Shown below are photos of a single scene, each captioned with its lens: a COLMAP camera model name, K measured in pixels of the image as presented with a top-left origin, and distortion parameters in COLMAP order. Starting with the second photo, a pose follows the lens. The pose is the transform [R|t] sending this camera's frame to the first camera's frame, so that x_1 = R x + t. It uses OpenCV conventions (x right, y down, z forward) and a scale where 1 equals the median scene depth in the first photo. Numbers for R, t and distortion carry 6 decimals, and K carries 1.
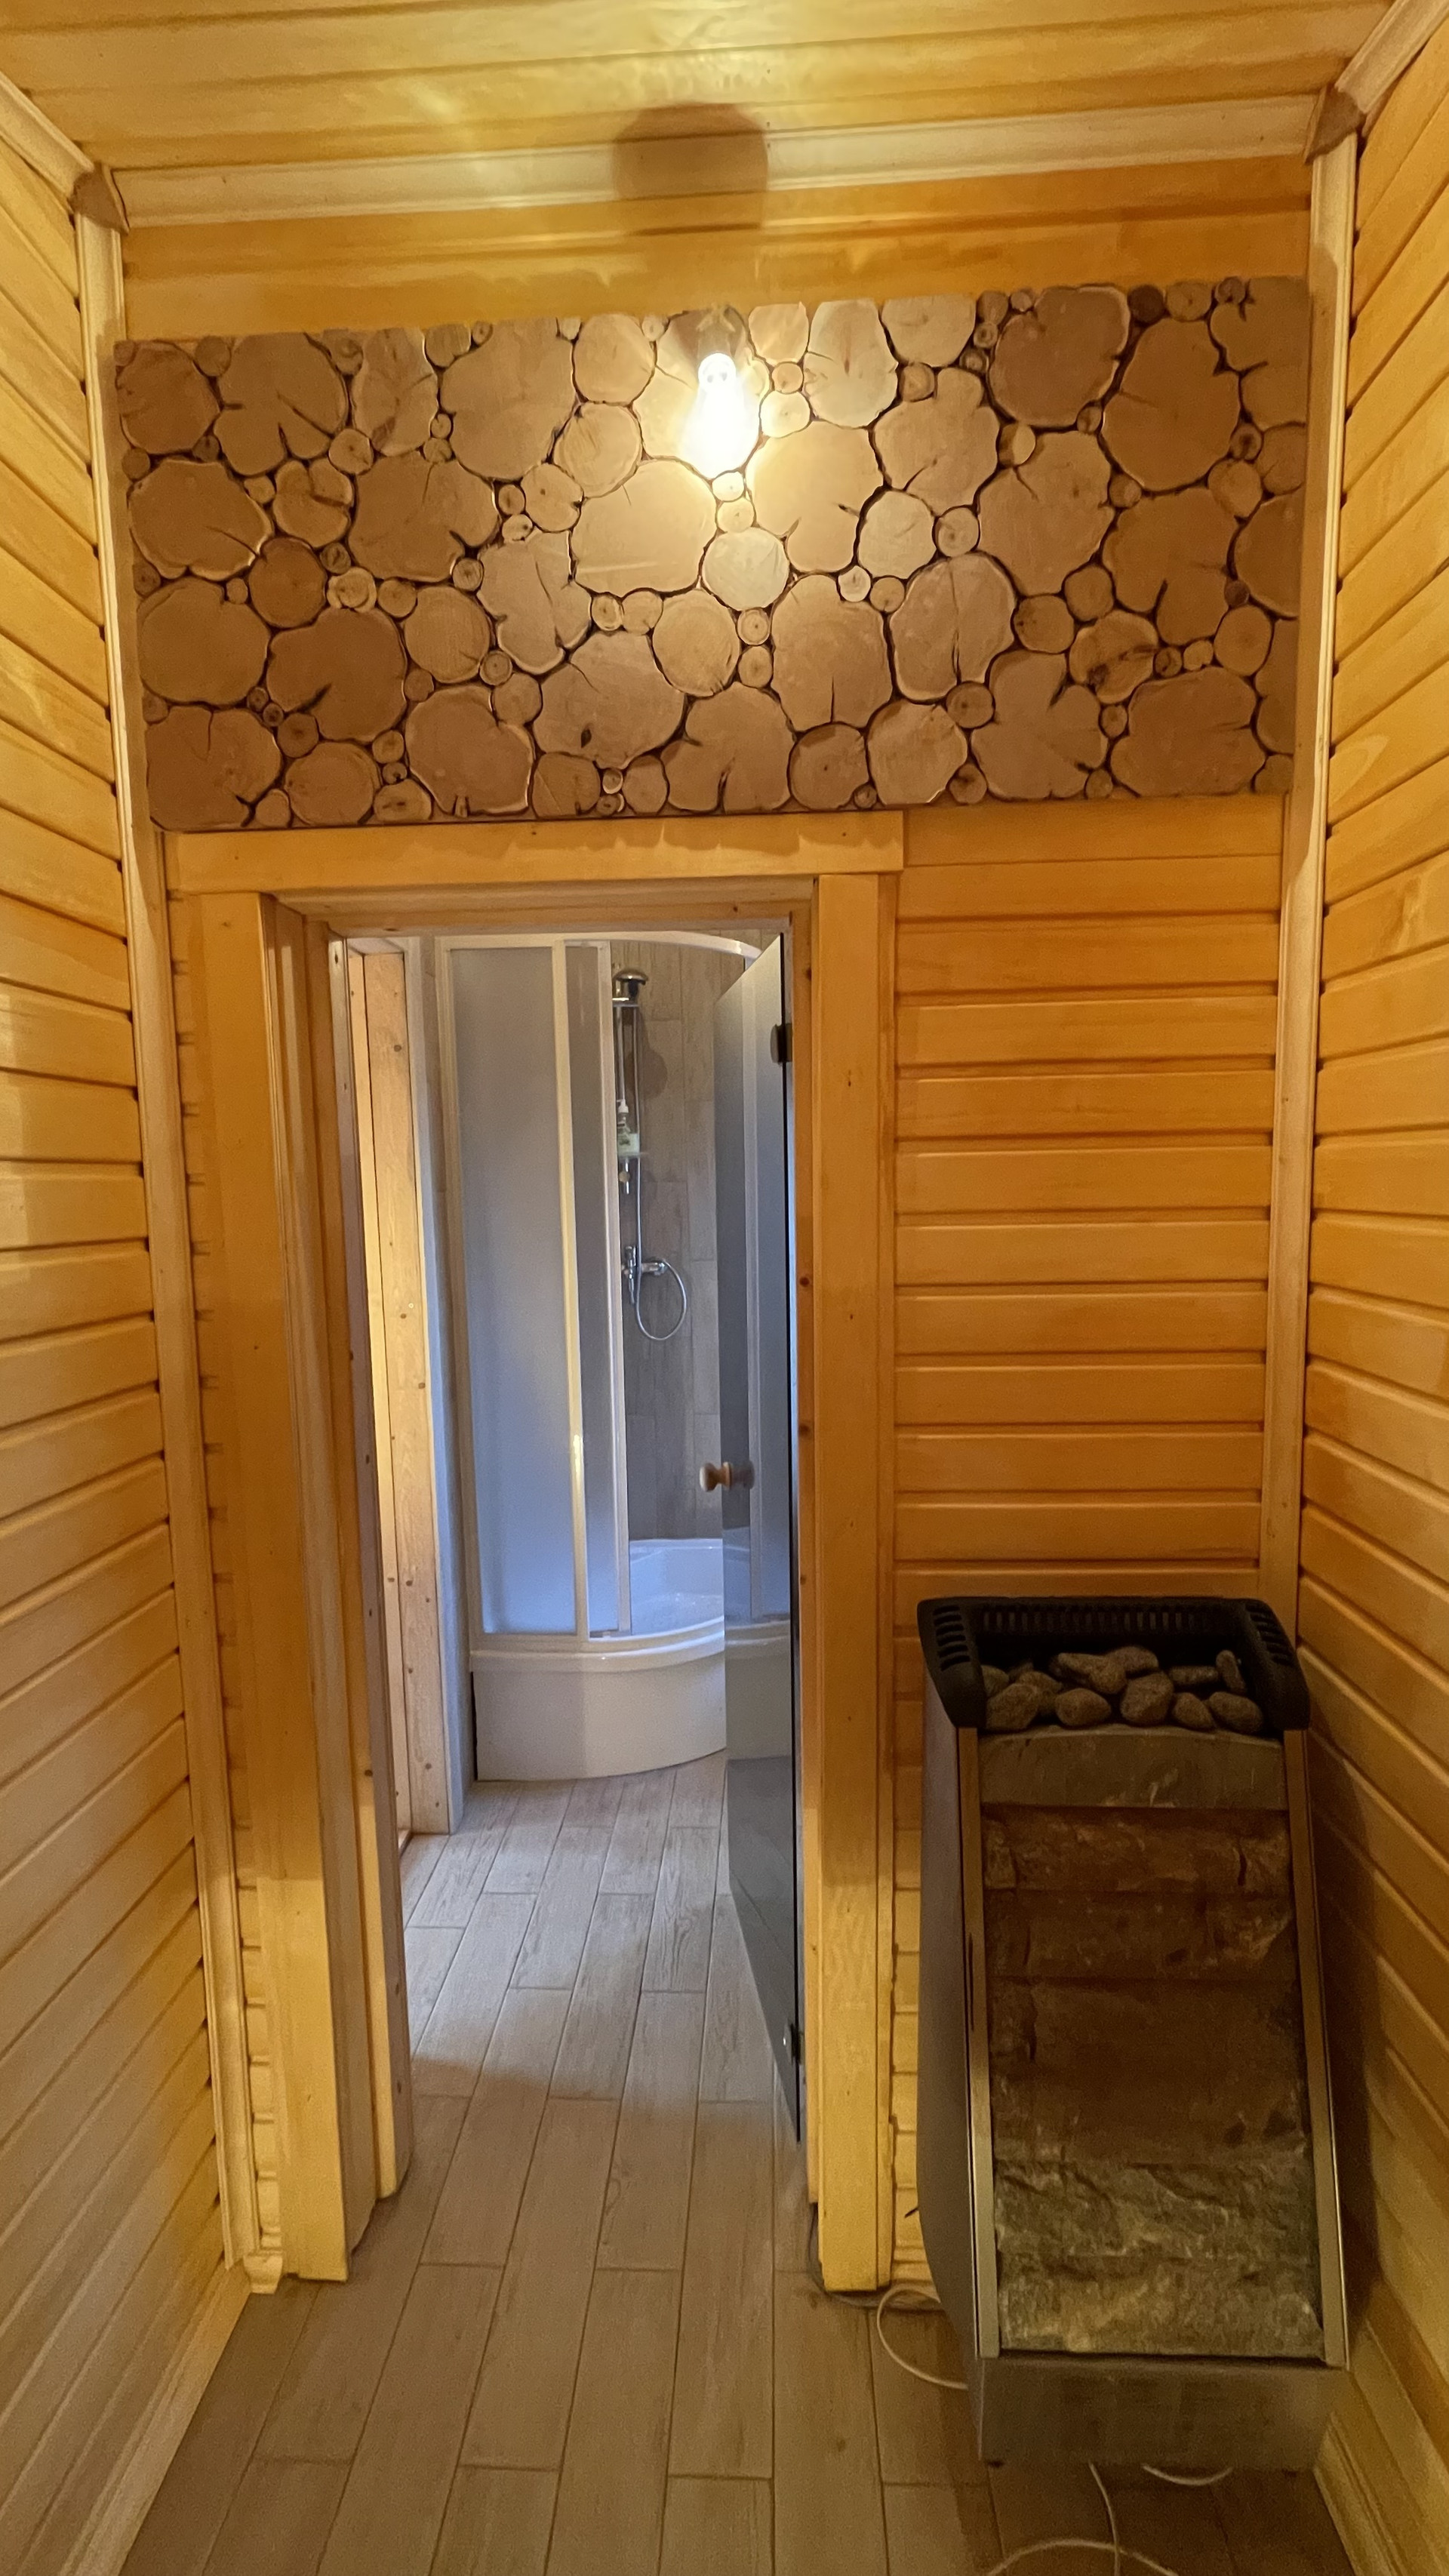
lens RADIAL K [[1037.1, 0, 719.2], [0, 1037.1, 1279.6], [0, 0, 1]] dist [-0.002008, 0.000737]
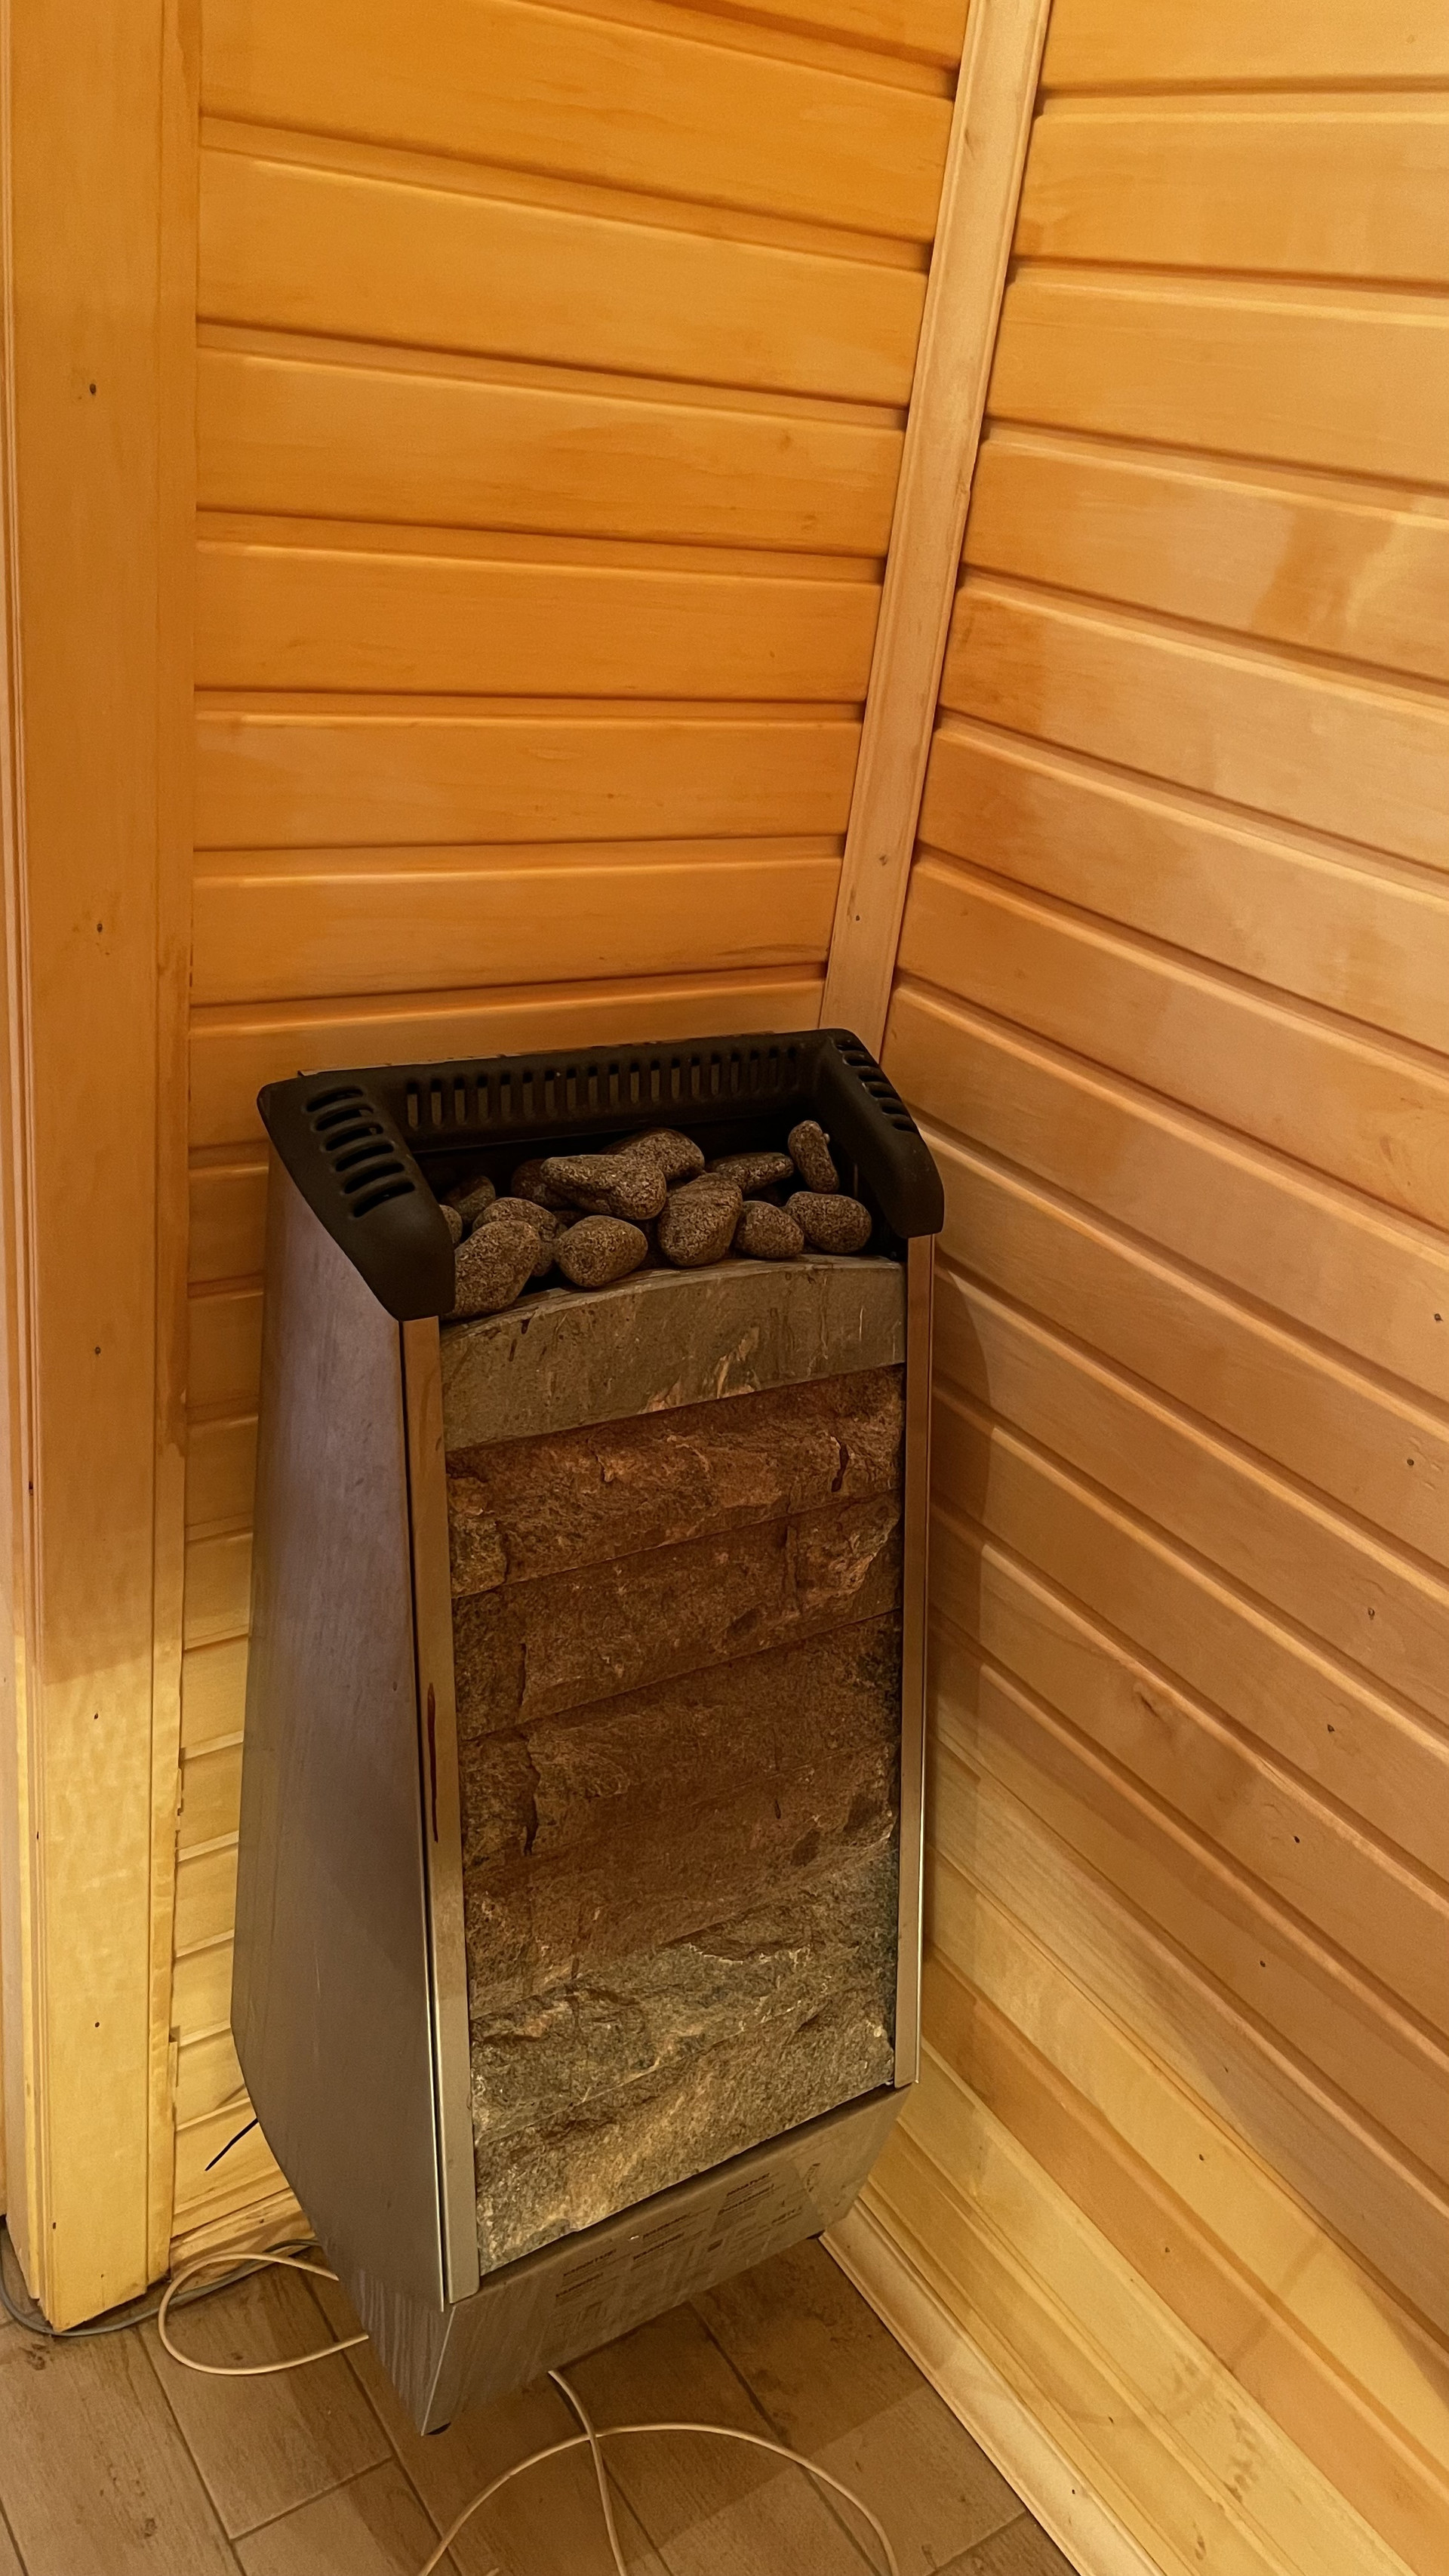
lens RADIAL K [[1966.3, 0, 729.3], [0, 1966.3, 1273.7], [0, 0, 1]] dist [0.071131, -0.094149]
pose [[0.794009, -0.142942, 0.590861, -0.189522], [-0.080527, 0.938664, 0.335298, 0.087634], [-0.602548, -0.313810, 0.733797, 0.233869]]
